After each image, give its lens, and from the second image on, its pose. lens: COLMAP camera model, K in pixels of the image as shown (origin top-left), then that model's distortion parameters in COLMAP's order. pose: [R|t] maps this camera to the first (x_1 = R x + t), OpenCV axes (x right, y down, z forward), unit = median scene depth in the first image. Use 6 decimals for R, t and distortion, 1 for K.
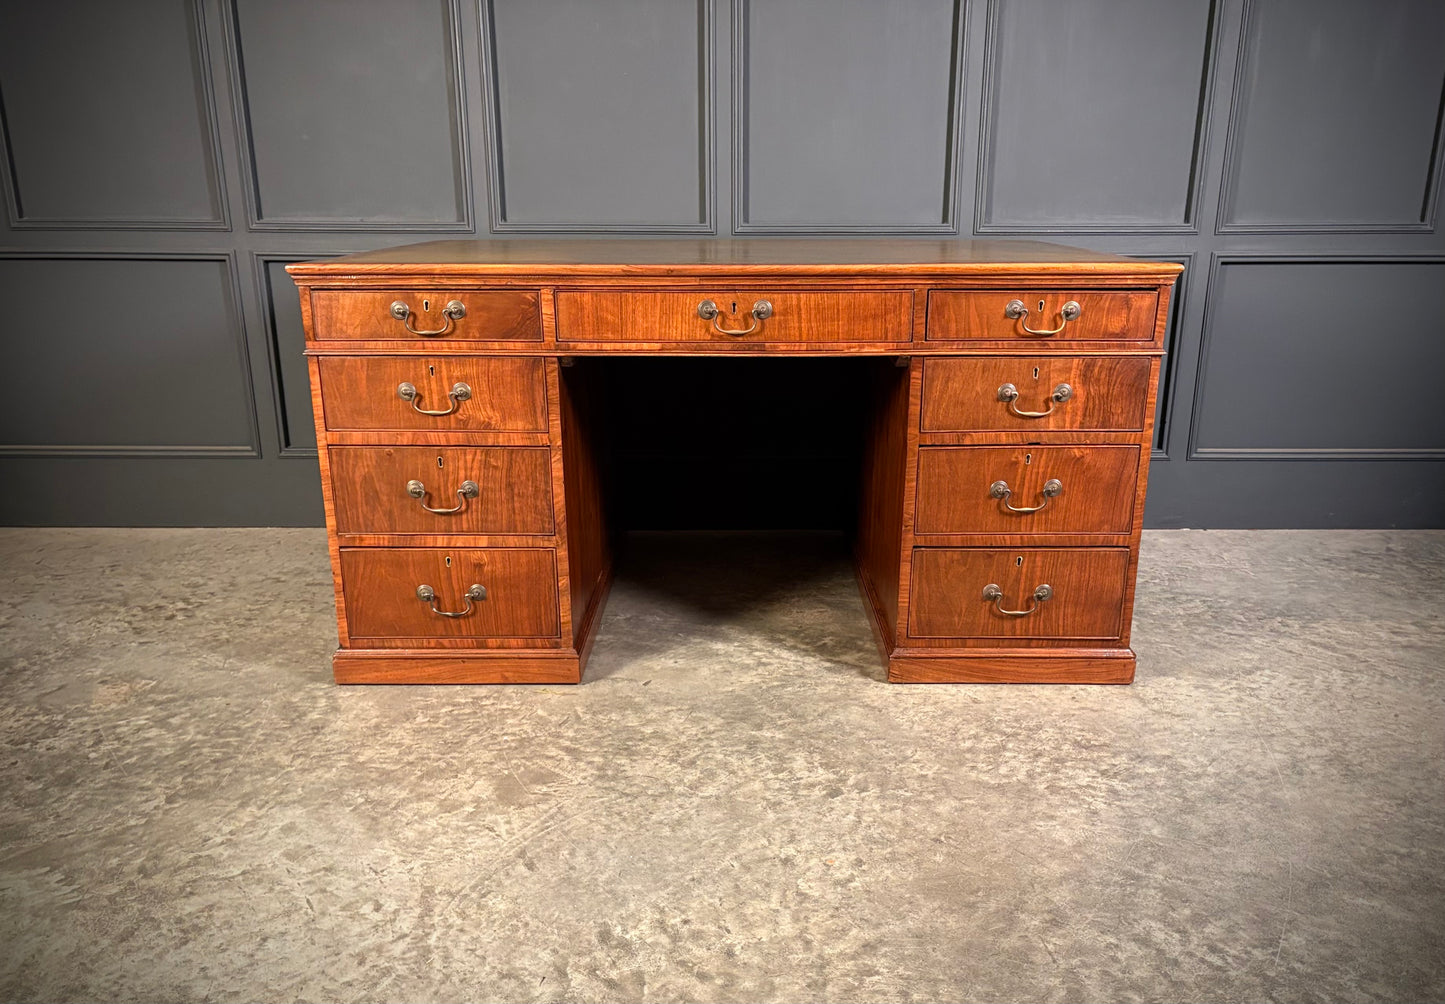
lens RADIAL K [[1242.8, 0, 742.4], [0, 1242.8, 600.5], [0, 0, 1]] dist [0.026354, 0.002974]
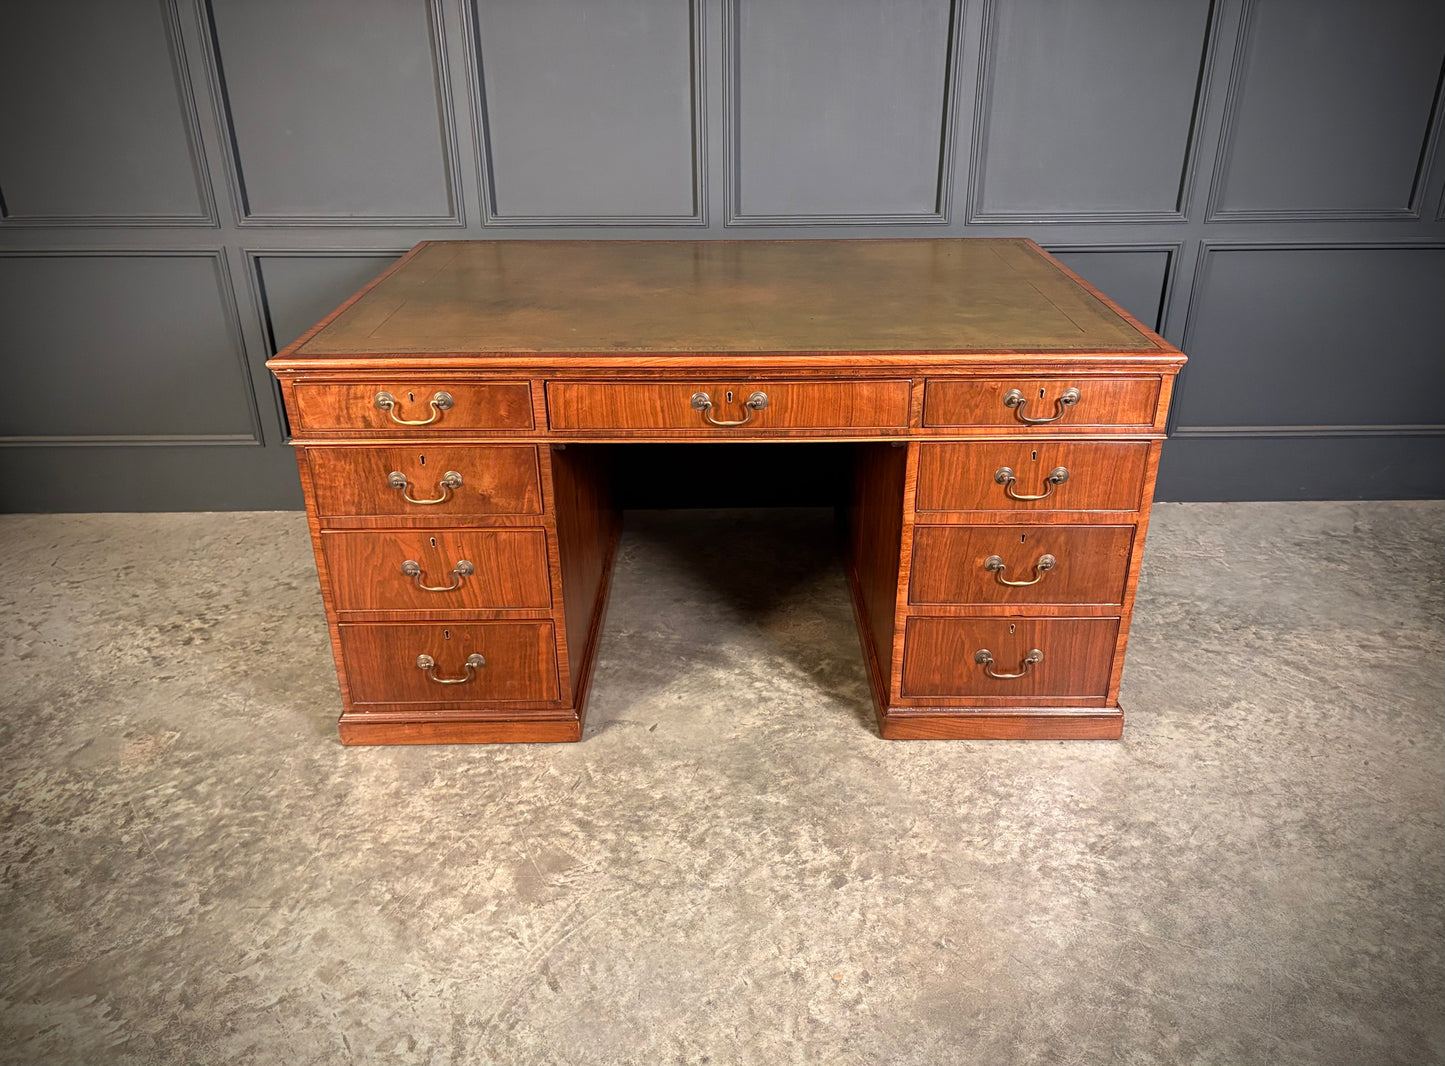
lens RADIAL K [[1165.2, 0, 738.9], [0, 1165.2, 563.6], [0, 0, 1]] dist [0.011006, 0.028791]
pose [[0.999824, -0.012042, 0.014420, -0.021100], [0.009996, 0.990878, 0.134392, -0.241554], [-0.015907, -0.134225, 0.990823, 0.058921]]
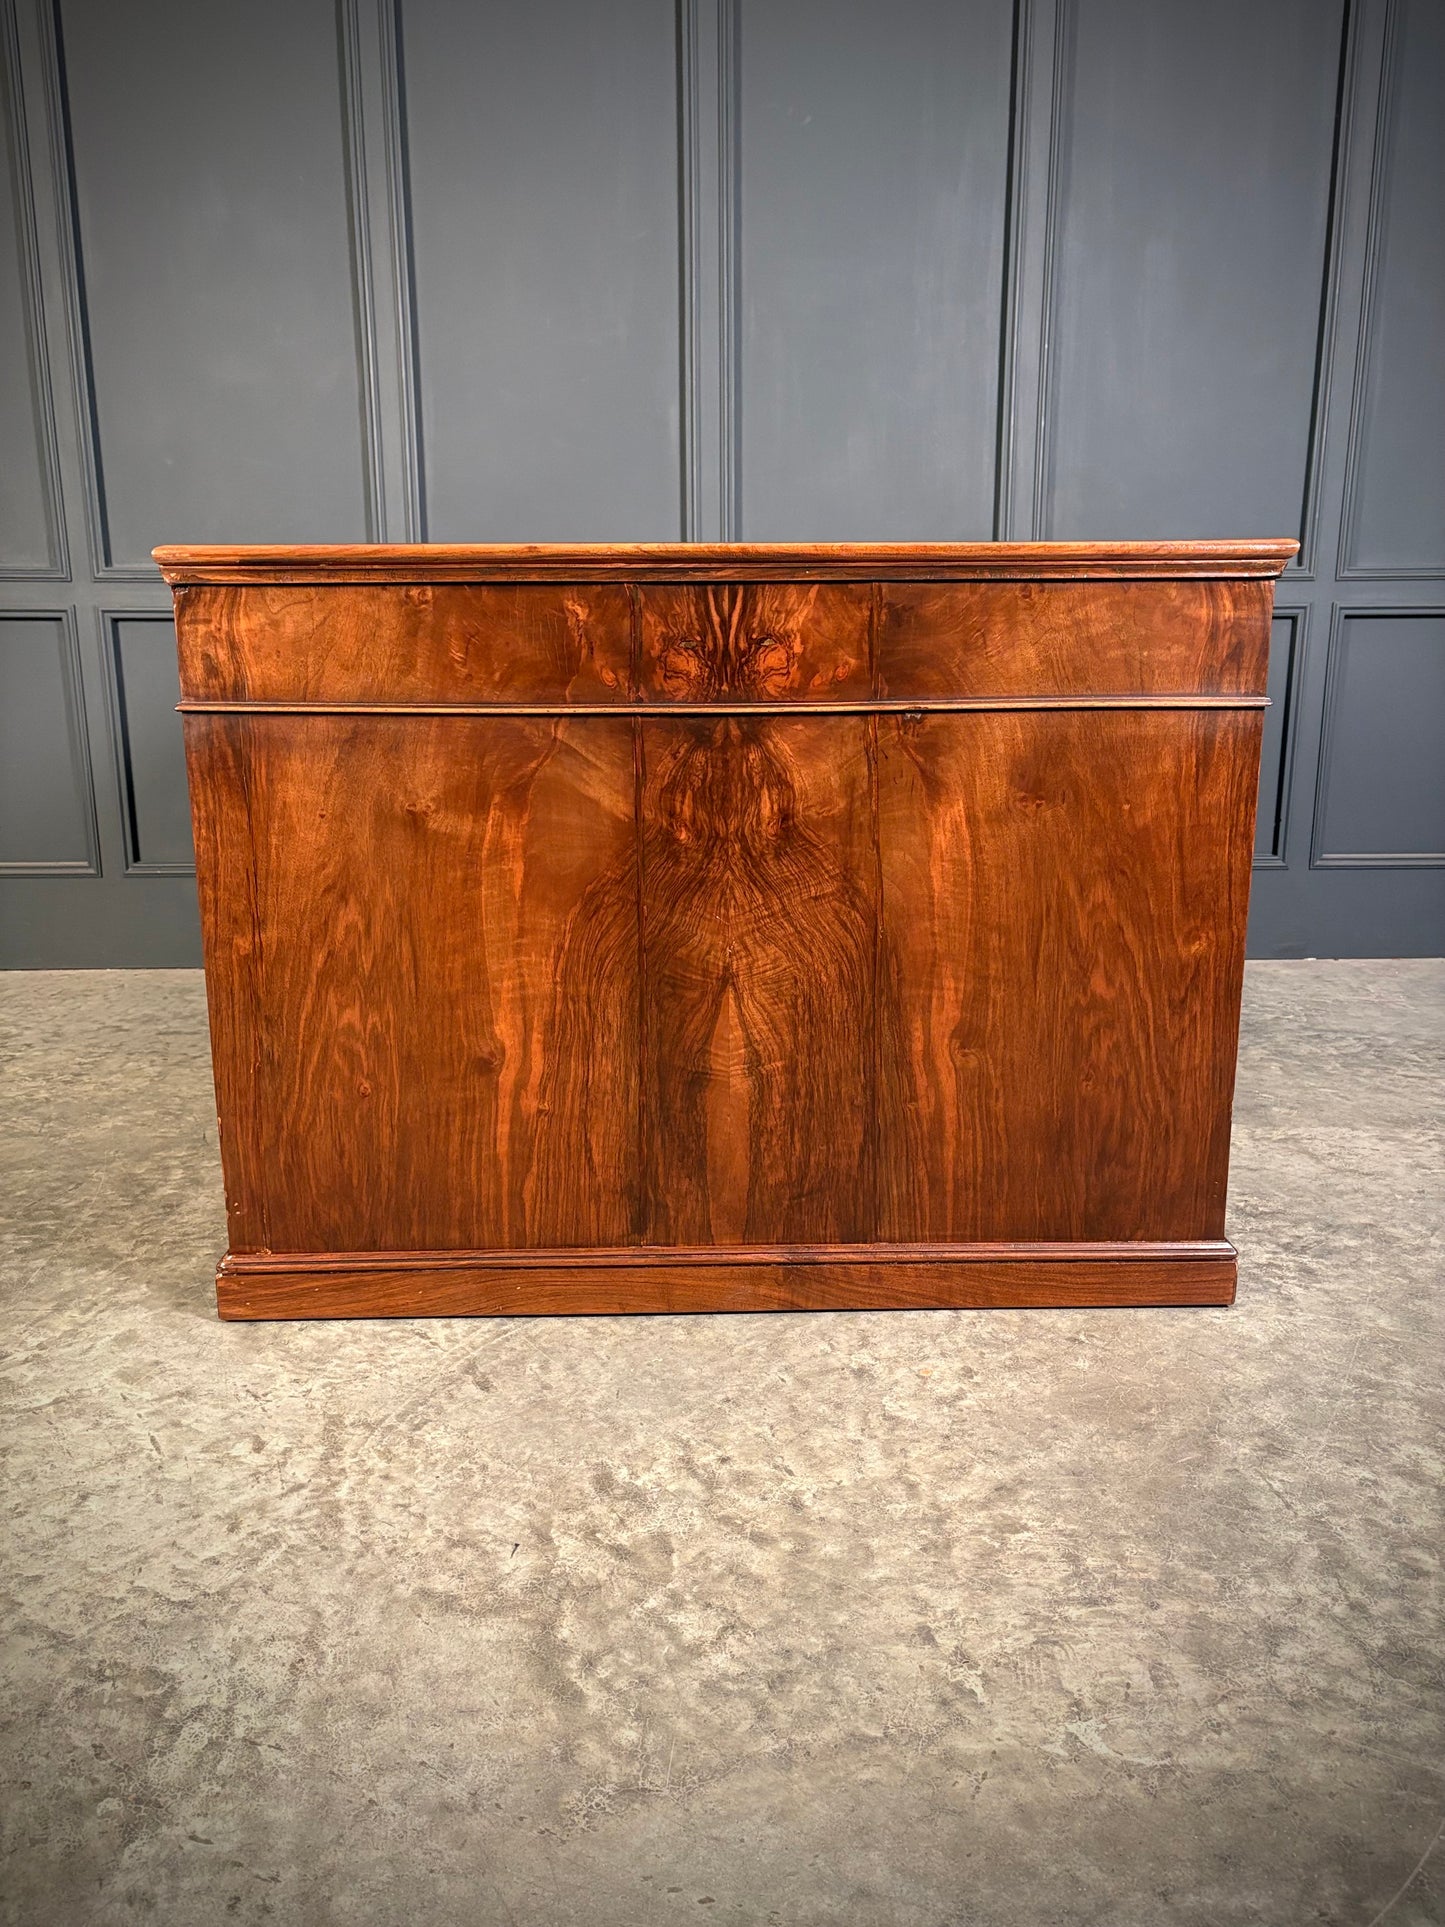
lens RADIAL K [[1505.9, 0, 723.9], [0, 1505.9, 968.0], [0, 0, 1]] dist [0.019105, -0.001056]
pose [[0.999629, -0.010223, 0.025242, -0.051962], [0.012704, 0.994892, -0.100146, 0.063660], [-0.024090, 0.100429, 0.994653, 0.140220]]
